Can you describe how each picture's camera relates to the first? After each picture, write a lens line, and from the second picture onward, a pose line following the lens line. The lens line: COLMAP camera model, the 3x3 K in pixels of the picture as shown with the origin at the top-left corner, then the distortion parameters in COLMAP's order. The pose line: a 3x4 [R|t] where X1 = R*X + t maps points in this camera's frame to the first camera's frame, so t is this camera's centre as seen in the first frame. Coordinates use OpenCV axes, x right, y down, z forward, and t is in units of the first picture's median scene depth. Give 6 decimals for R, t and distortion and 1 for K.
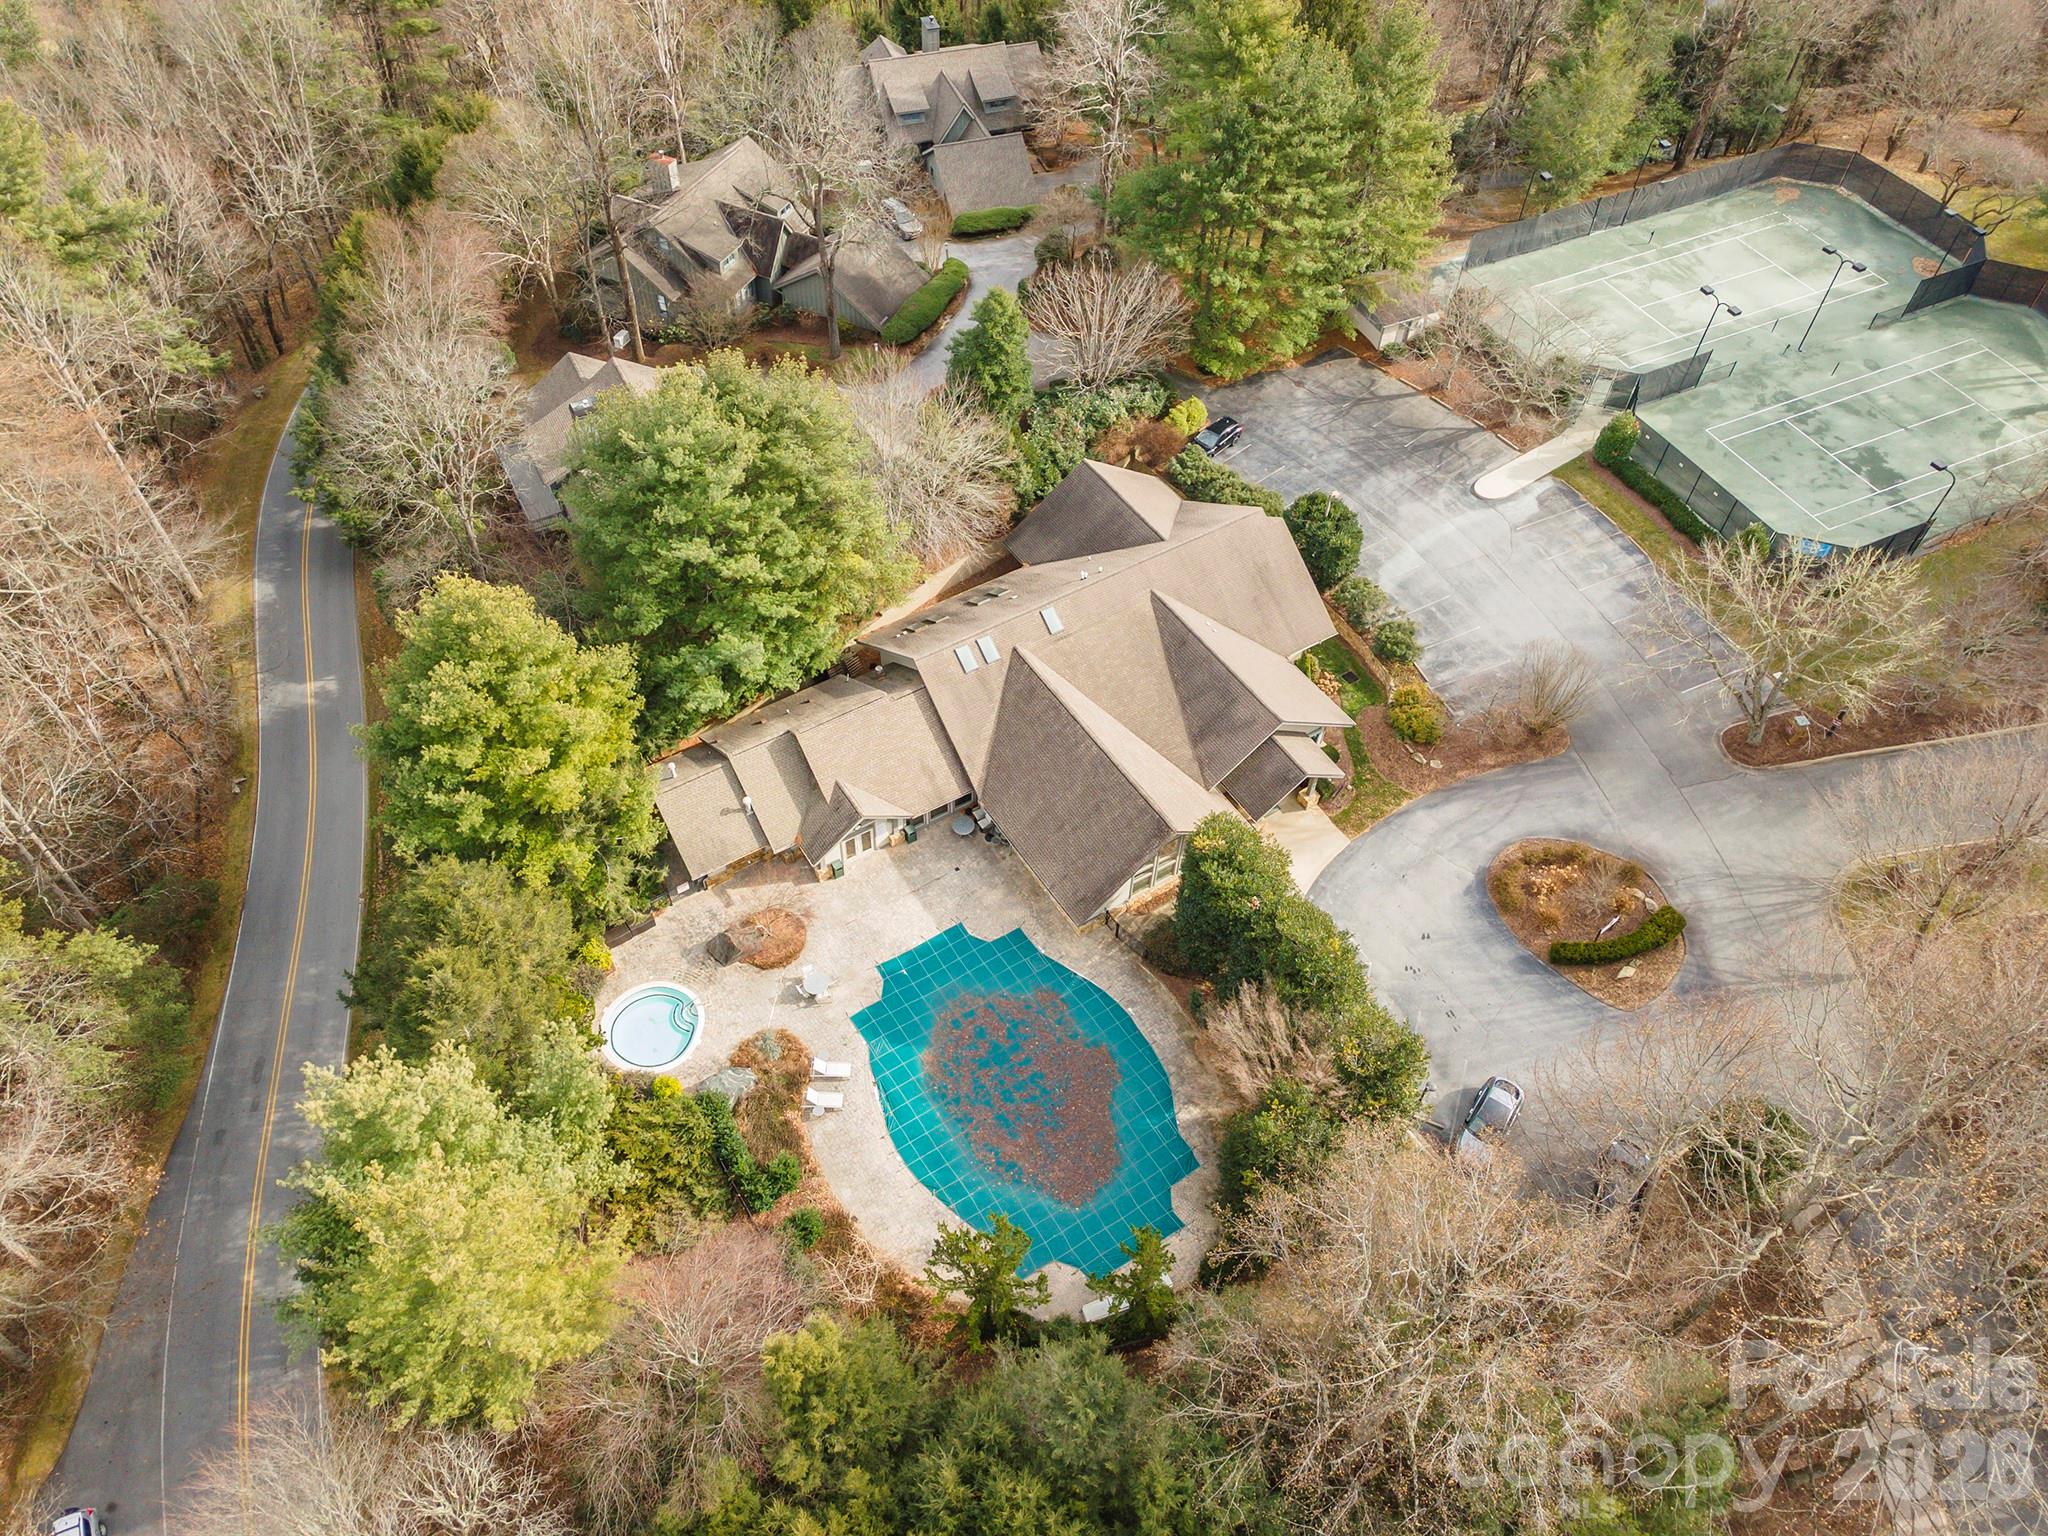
lens RADIAL K [[1440.8, 0, 1019.9], [0, 1440.8, 767.4], [0, 0, 1]] dist [0.004363, 0.039967]
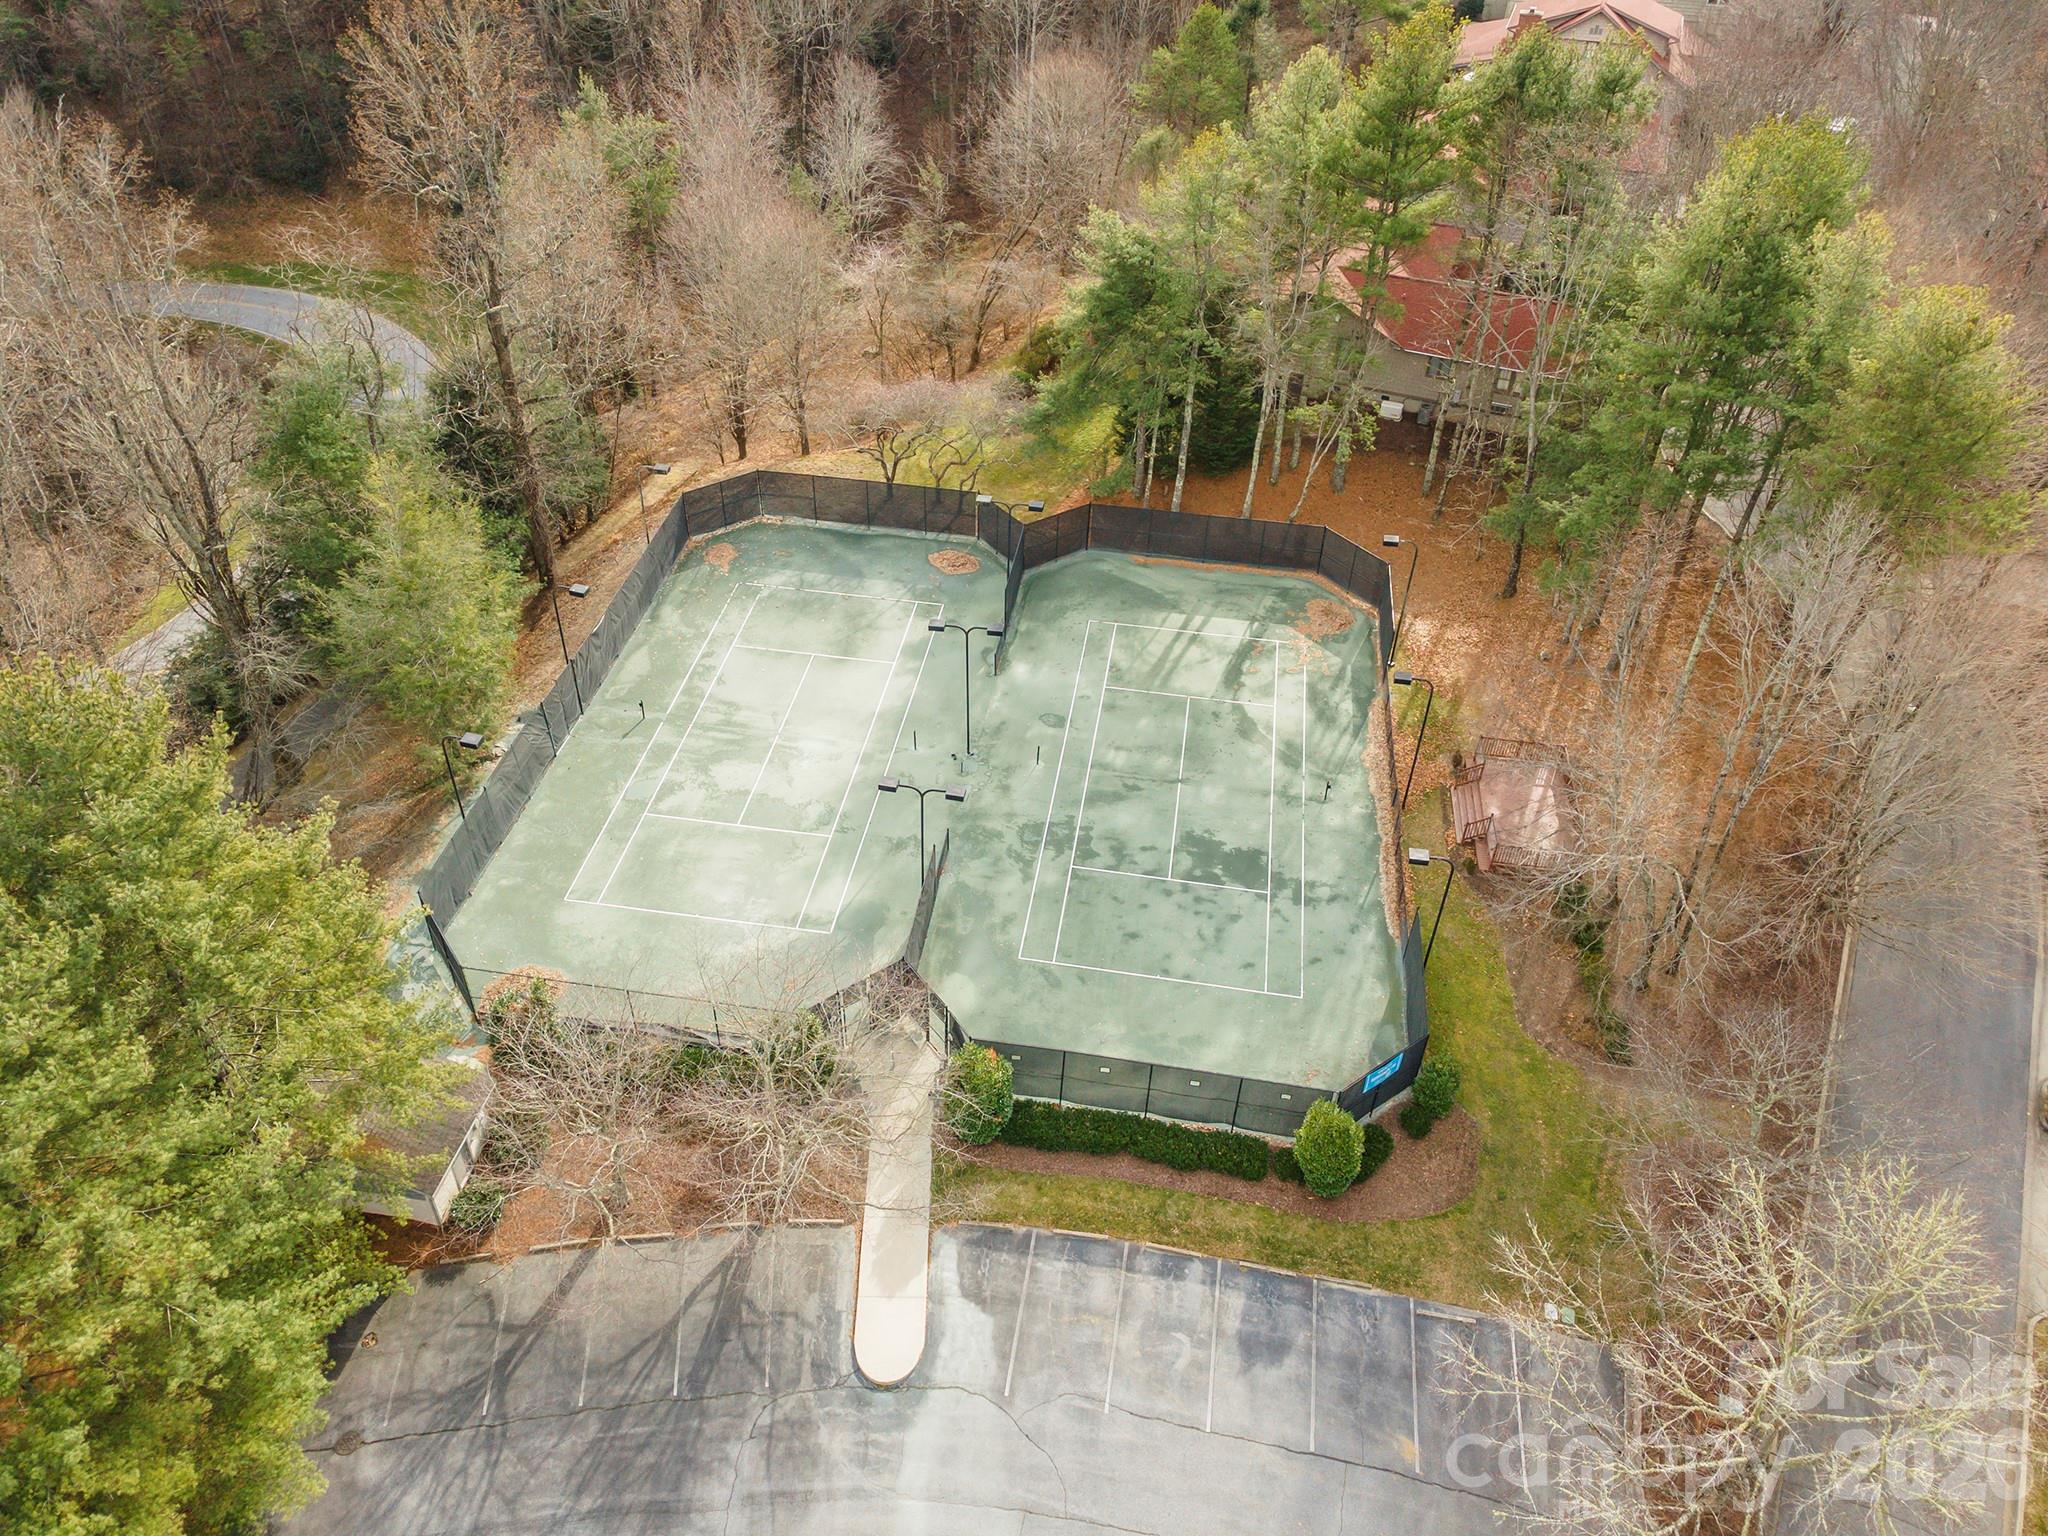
lens RADIAL K [[1478.6, 0, 1018.2], [0, 1478.6, 818.5], [0, 0, 1]] dist [0.031739, -0.000143]
pose [[0.575449, -0.537031, 0.616812, 0.178742], [0.626554, 0.774218, 0.089539, -0.427528], [-0.525632, 0.334940, 0.782001, 0.669265]]
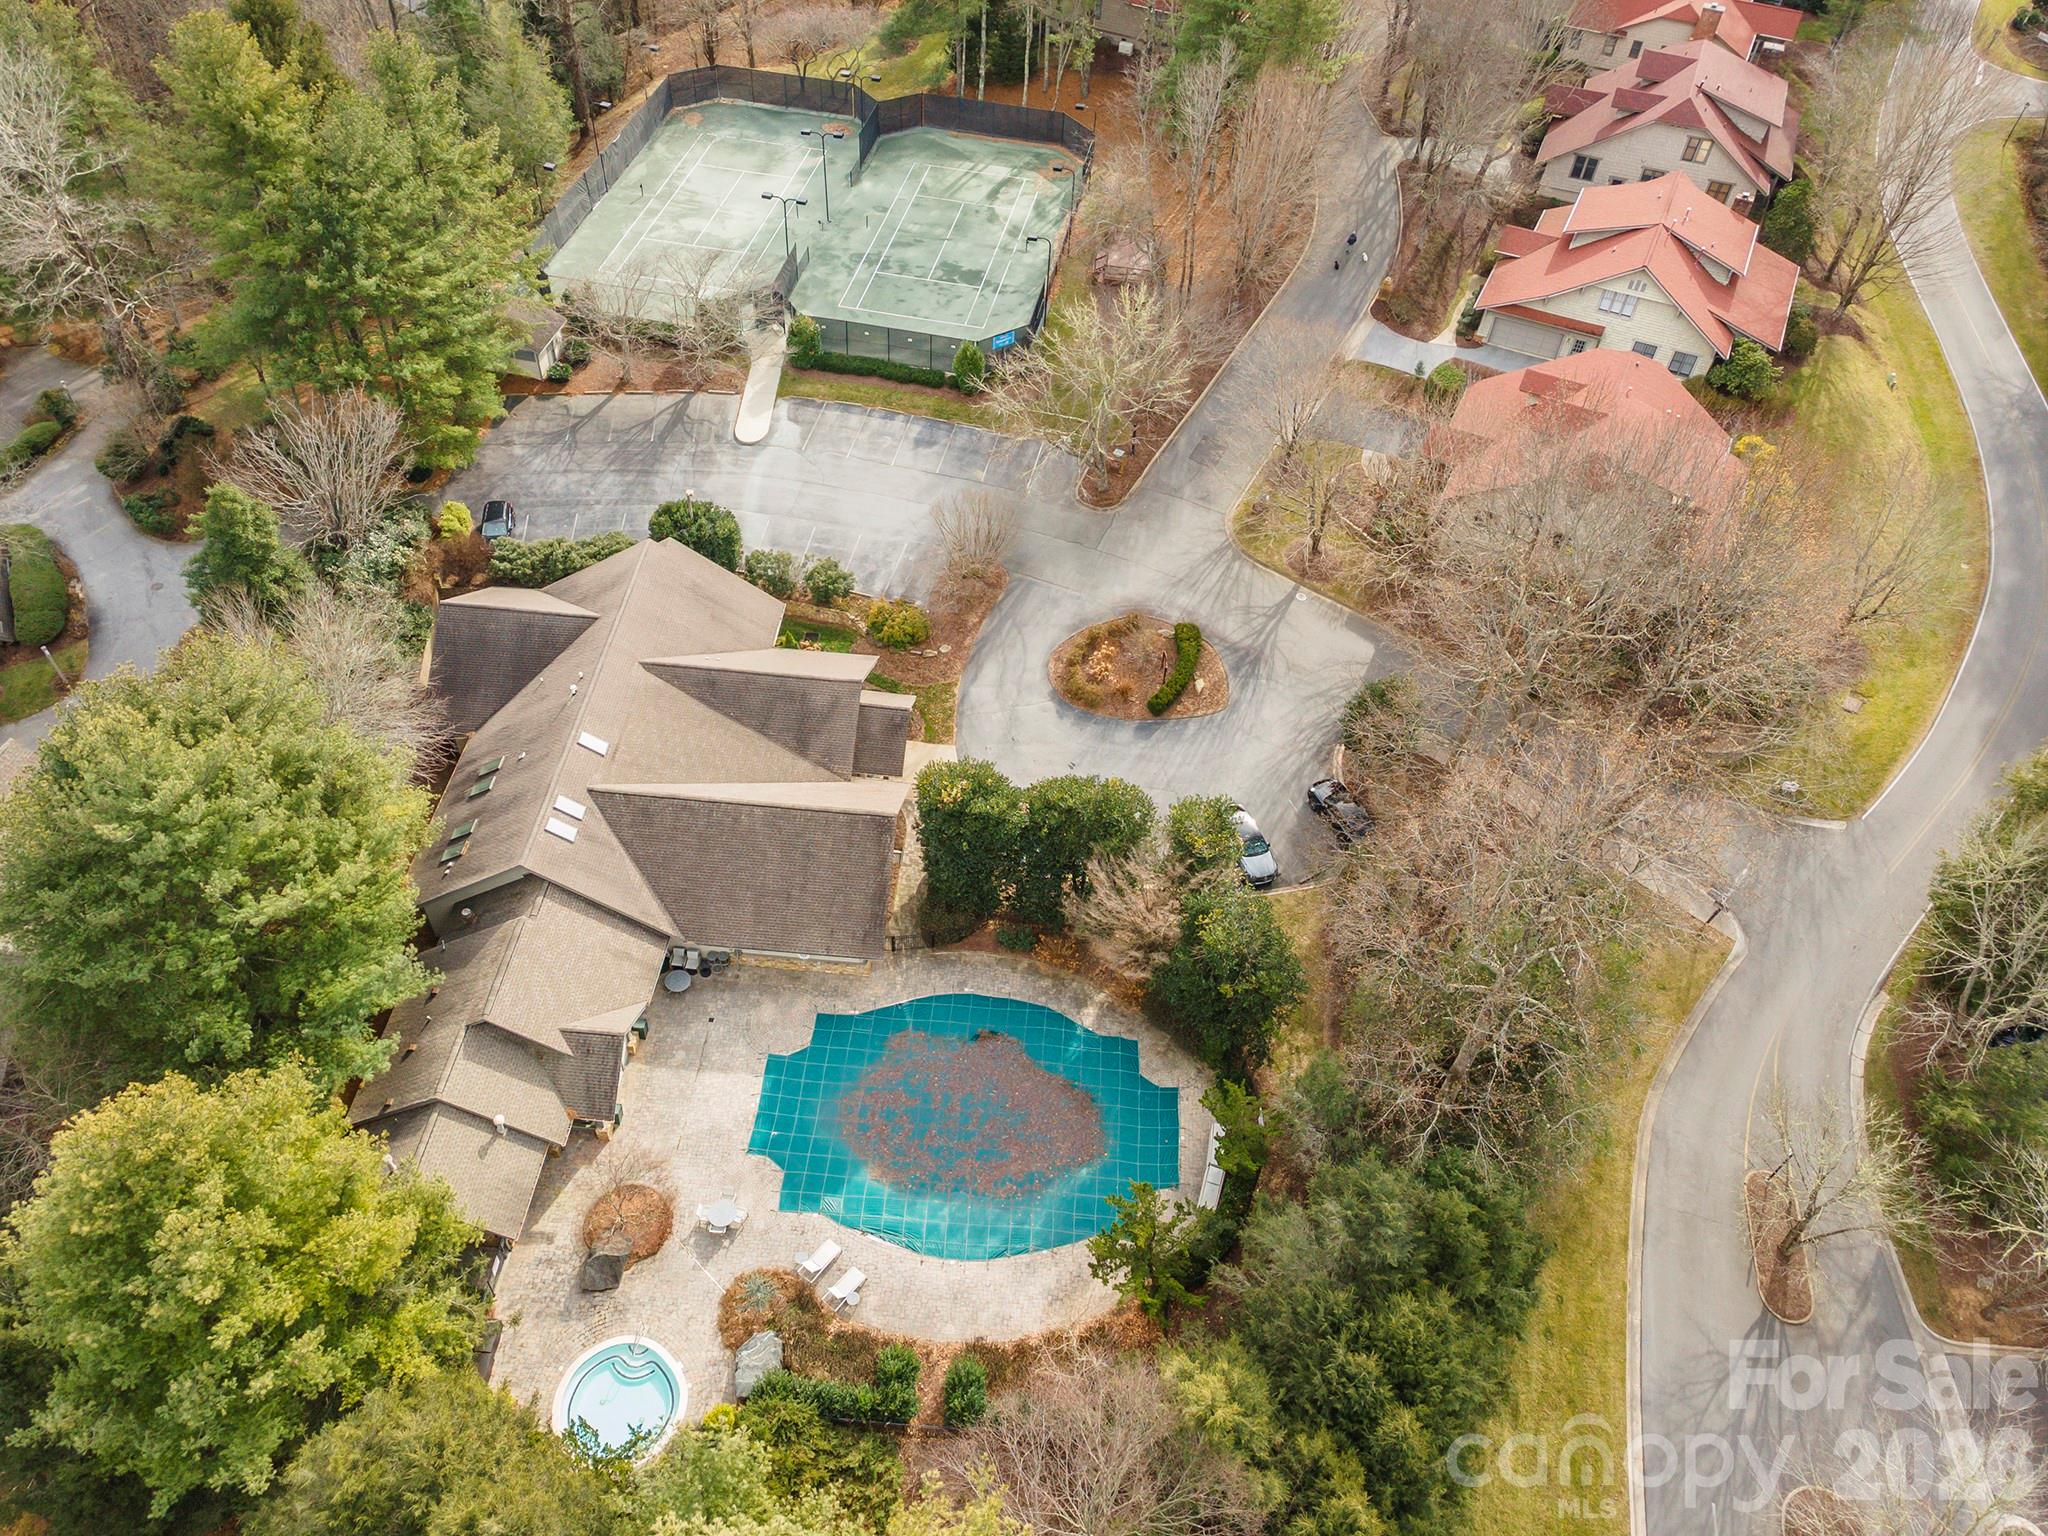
lens RADIAL K [[1440.8, 0, 1019.9], [0, 1440.8, 767.4], [0, 0, 1]] dist [0.004363, 0.039967]
pose [[0.597640, -0.583225, 0.550159, -0.325272], [0.597048, 0.781721, 0.180128, -0.096309], [-0.535127, 0.220820, 0.815401, 0.141730]]
